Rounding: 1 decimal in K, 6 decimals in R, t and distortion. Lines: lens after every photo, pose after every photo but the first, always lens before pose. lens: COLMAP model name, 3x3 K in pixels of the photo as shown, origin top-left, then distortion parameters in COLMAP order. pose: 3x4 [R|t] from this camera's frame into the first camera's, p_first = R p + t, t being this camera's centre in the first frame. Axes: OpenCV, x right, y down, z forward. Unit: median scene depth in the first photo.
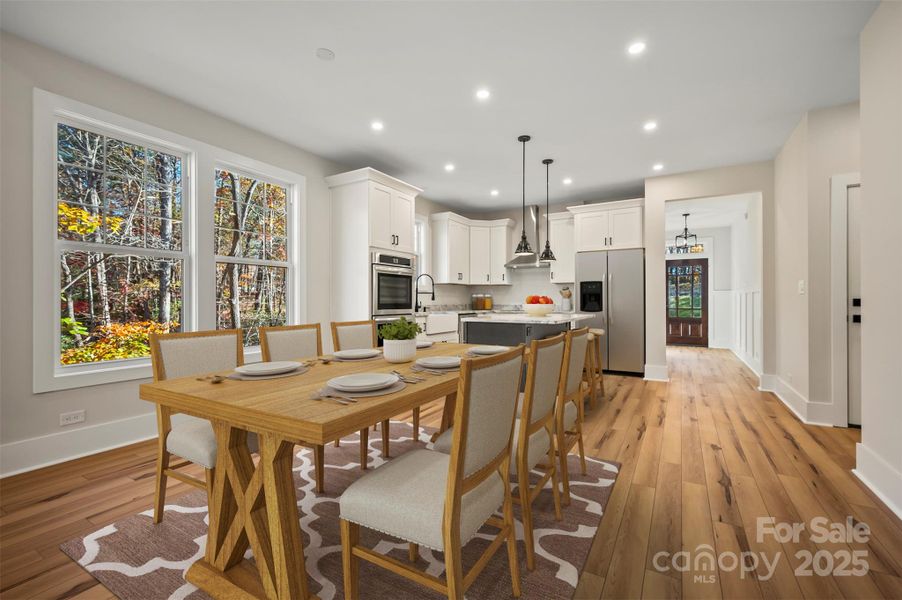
lens RADIAL K [[391.4, 0, 450.5], [0, 391.4, 301.0], [0, 0, 1]] dist [0.000346, 0.000055]
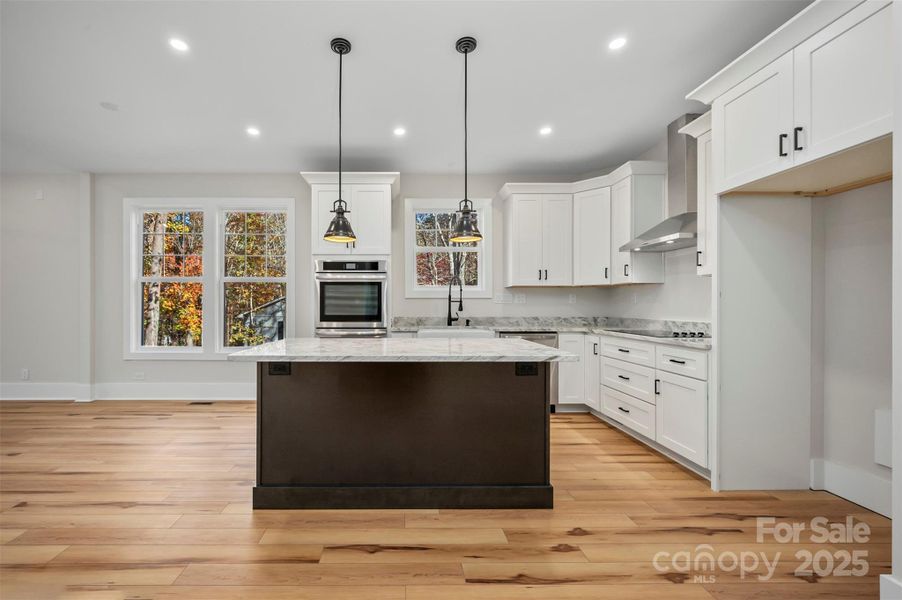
lens RADIAL K [[363.5, 0, 450.6], [0, 363.5, 302.5], [0, 0, 1]] dist [-0.002102, -0.000300]
pose [[0.511939, 0.001645, -0.859020, 0.636632], [-0.000319, 0.999998, 0.001724, -0.022102], [0.859021, -0.000609, 0.511939, 0.739075]]
